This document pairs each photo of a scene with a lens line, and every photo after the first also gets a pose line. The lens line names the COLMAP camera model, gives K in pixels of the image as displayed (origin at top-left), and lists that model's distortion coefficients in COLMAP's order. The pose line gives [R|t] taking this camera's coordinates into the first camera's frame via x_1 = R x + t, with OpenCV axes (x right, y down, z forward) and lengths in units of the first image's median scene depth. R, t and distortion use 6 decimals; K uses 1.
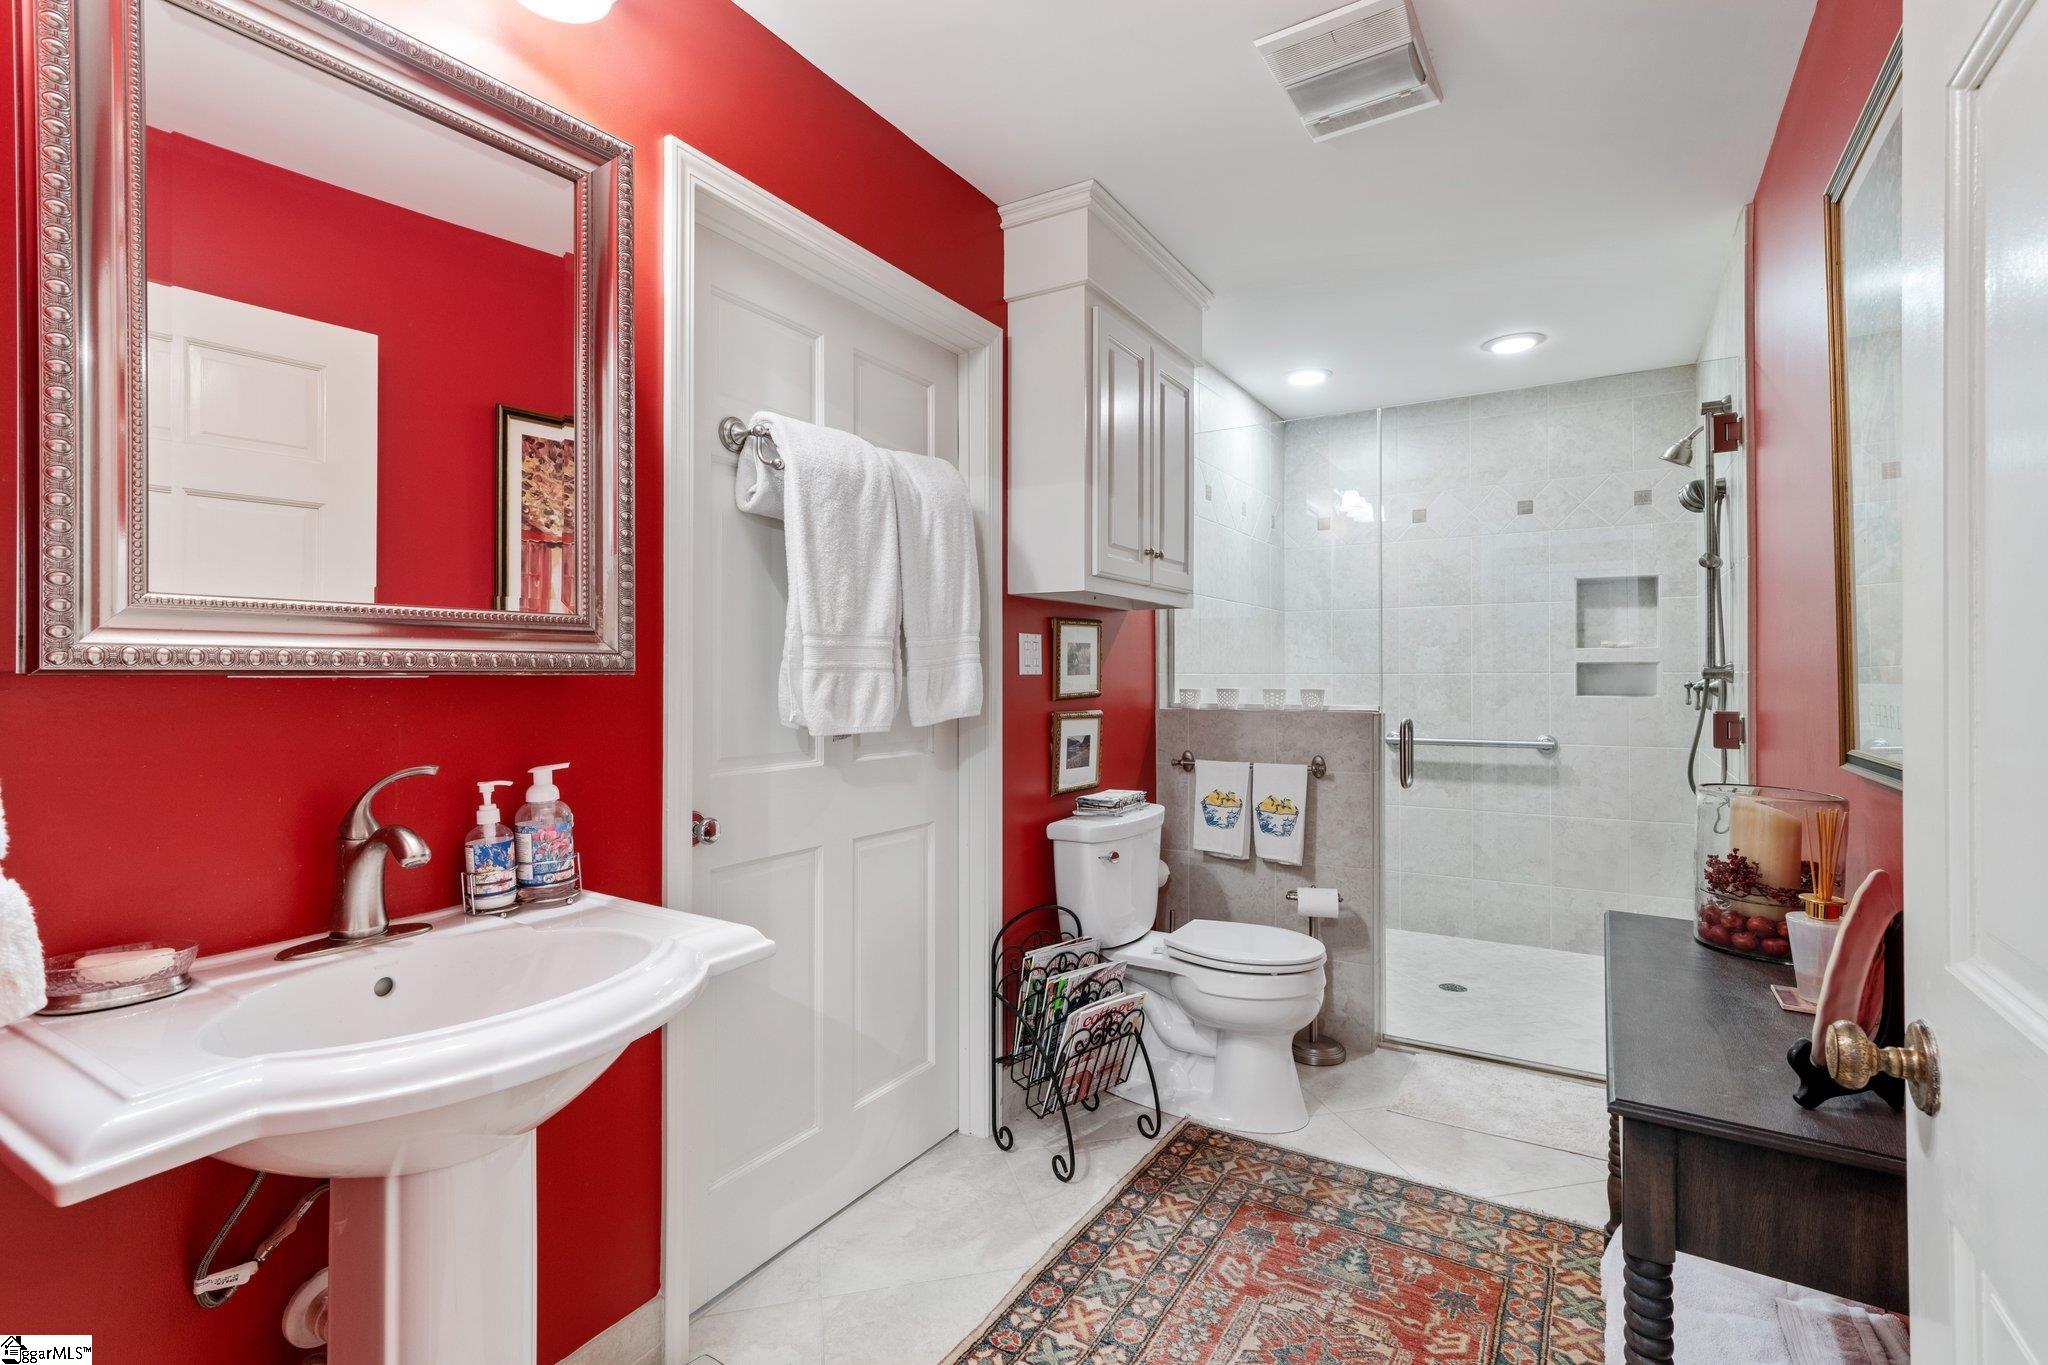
lens RADIAL K [[960.3, 0, 1024.0], [0, 960.3, 682.5], [0, 0, 1]] dist [-0.015755, -0.000712]
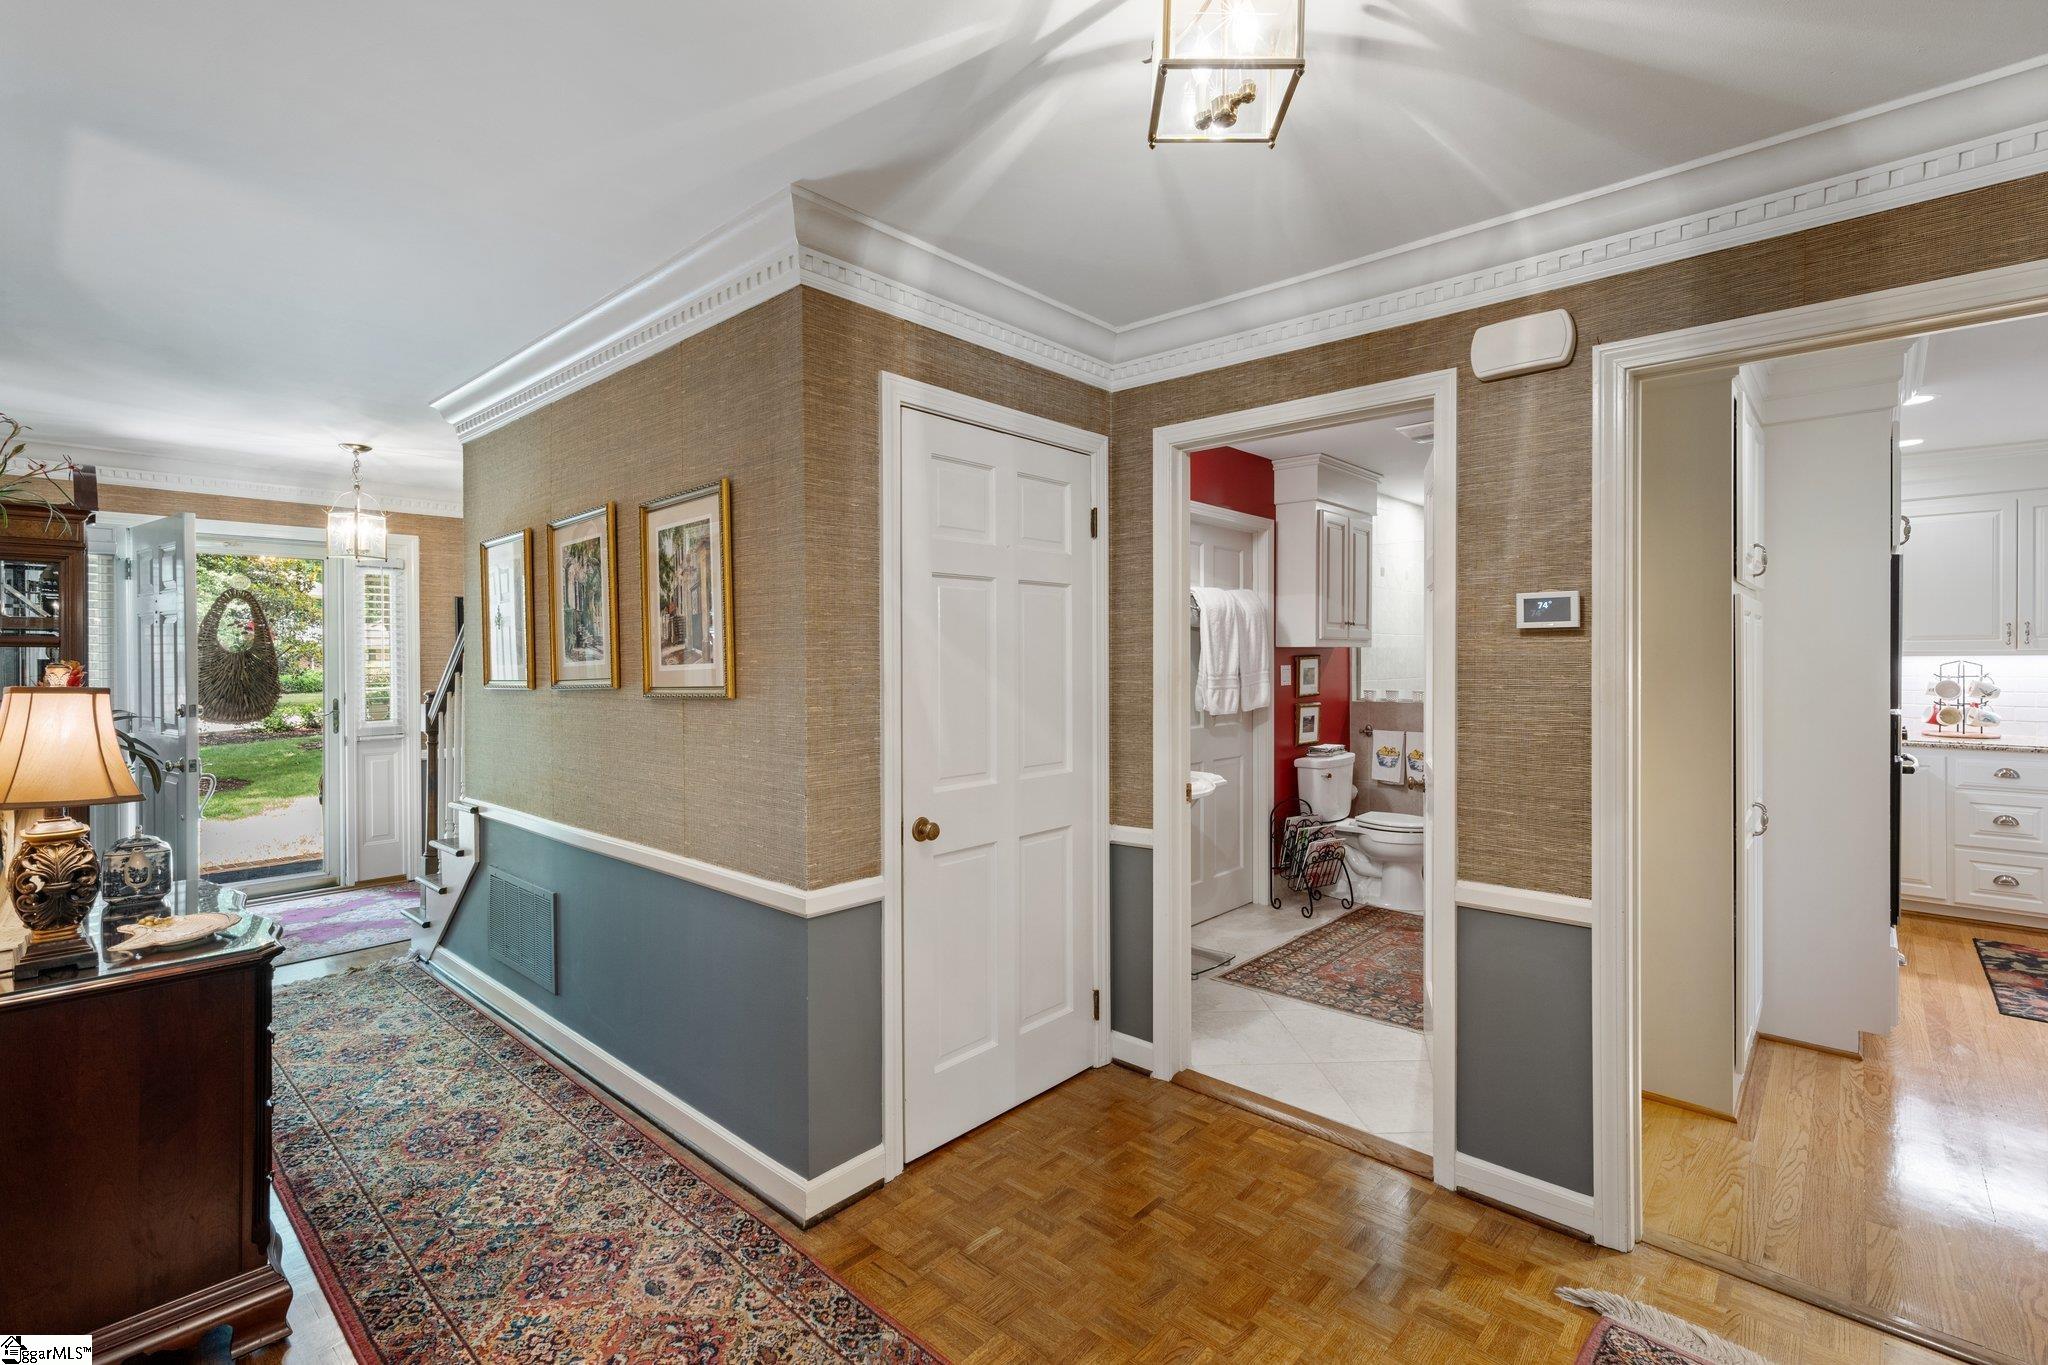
lens RADIAL K [[935.9, 0, 1024.0], [0, 935.9, 682.5], [0, 0, 1]] dist [-0.002049, -0.000063]
pose [[0.981559, -0.000465, -0.191158, -0.162092], [0.004104, 0.999818, 0.018643, -0.054966], [0.191114, -0.019084, 0.981382, -1.067282]]
